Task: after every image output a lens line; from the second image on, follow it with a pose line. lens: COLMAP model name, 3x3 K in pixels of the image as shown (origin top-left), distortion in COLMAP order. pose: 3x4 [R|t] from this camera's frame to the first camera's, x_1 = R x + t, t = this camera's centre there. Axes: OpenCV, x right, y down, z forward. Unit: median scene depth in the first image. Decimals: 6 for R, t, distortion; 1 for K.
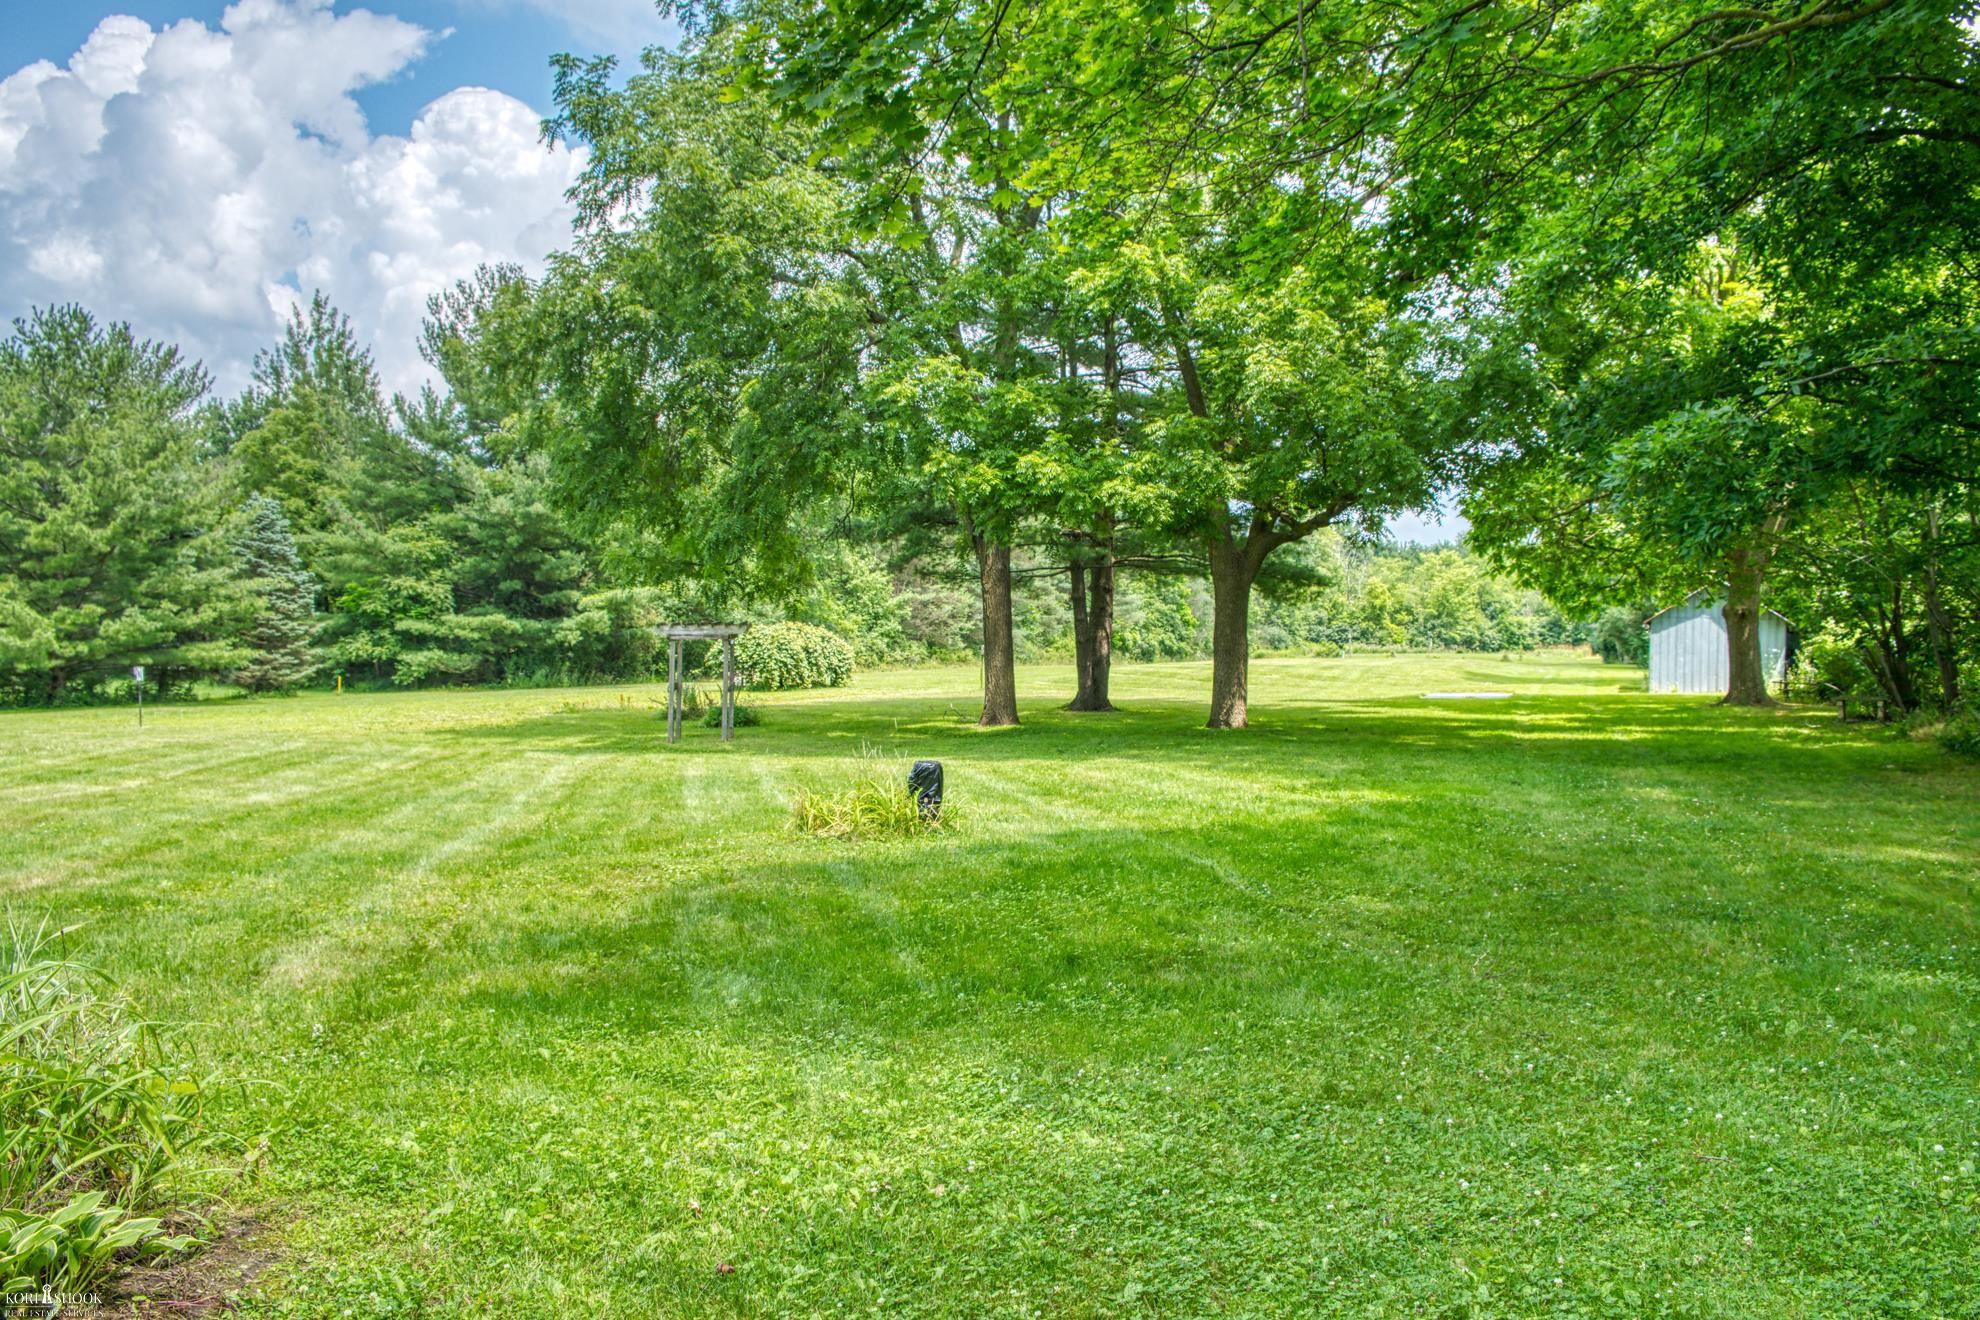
lens RADIAL K [[1551.0, 0, 992.0], [0, 1551.0, 660.3], [0, 0, 1]] dist [-0.079738, -0.000457]
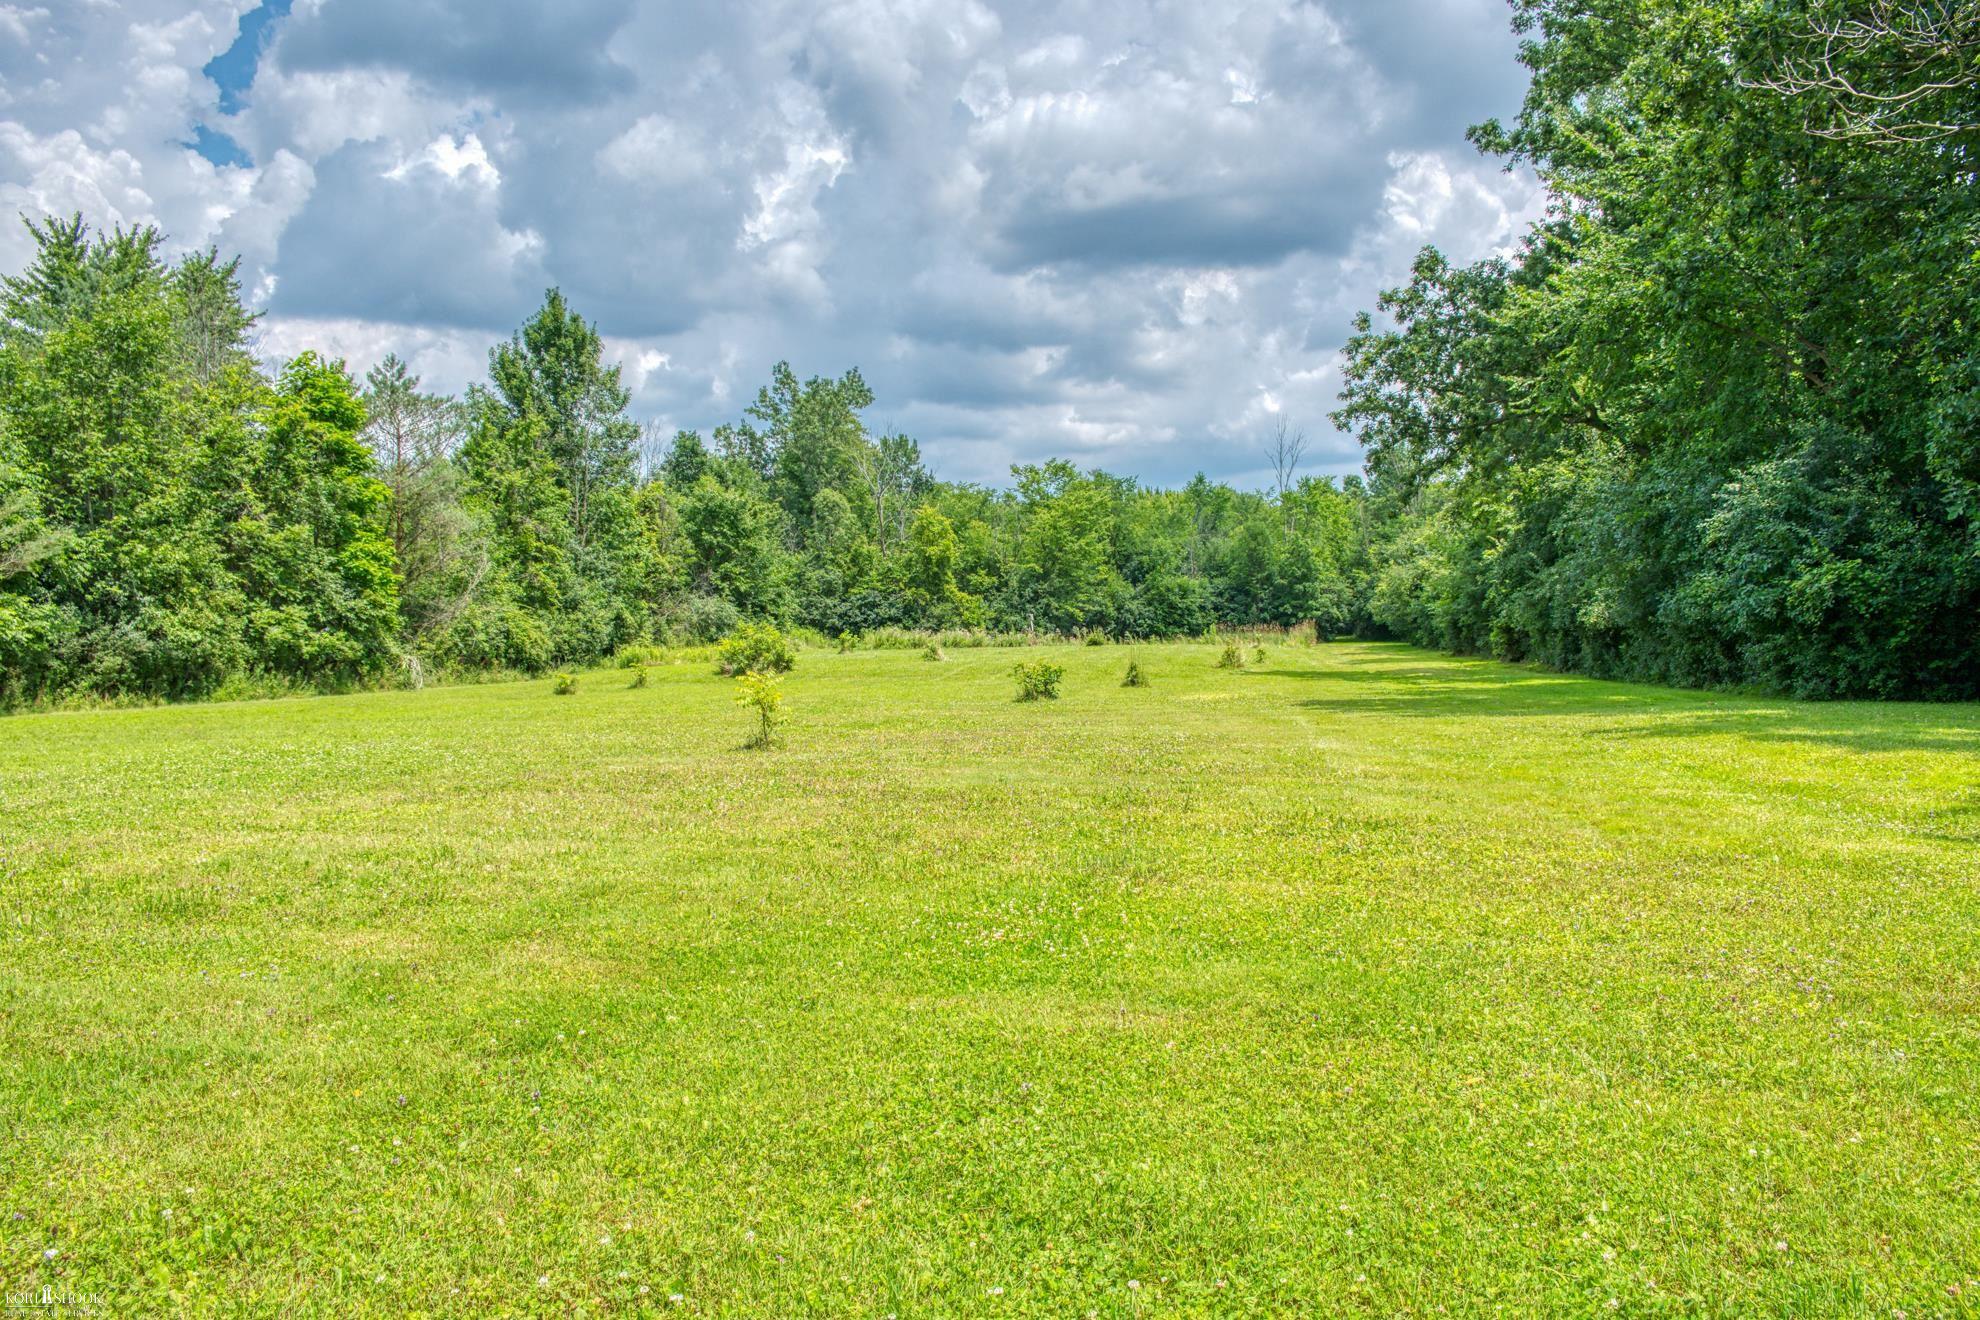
lens RADIAL K [[1551.0, 0, 989.3], [0, 1551.0, 658.1], [0, 0, 1]] dist [-0.079738, -0.000457]
pose [[0.969085, -0.023974, 0.245559, 0.134499], [0.022912, 0.999712, 0.007180, -0.003904], [-0.245660, -0.001331, 0.969355, 0.469737]]
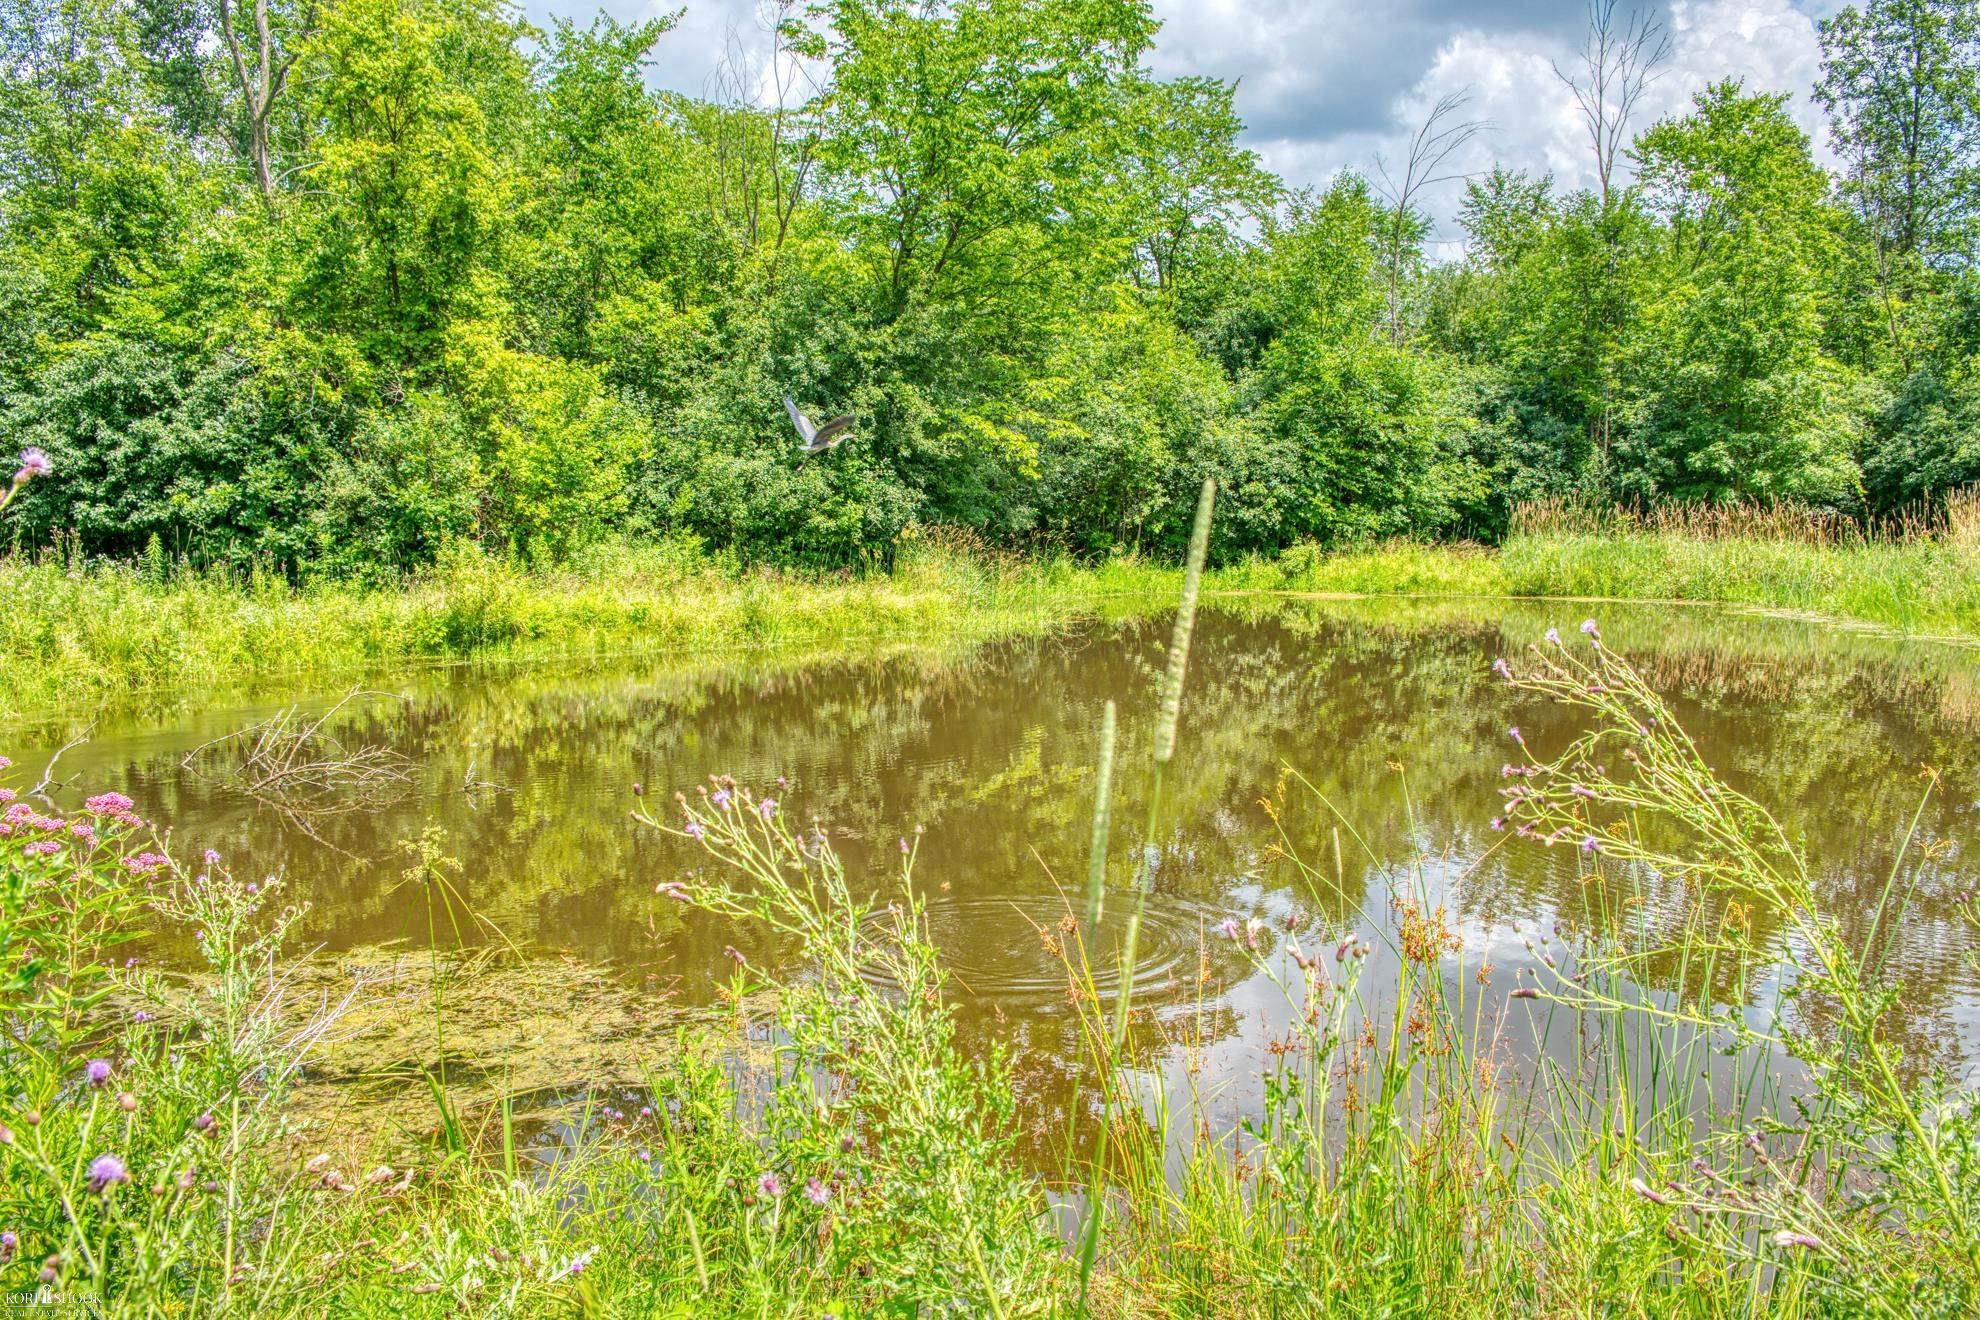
lens RADIAL K [[1551.0, 0, 990.9], [0, 1551.0, 659.7], [0, 0, 1]] dist [-0.079738, -0.000457]
pose [[0.977153, -0.027658, 0.210729, 0.267938], [0.009659, 0.996251, 0.085969, -0.008339], [-0.212317, -0.081970, 0.973757, 0.858292]]
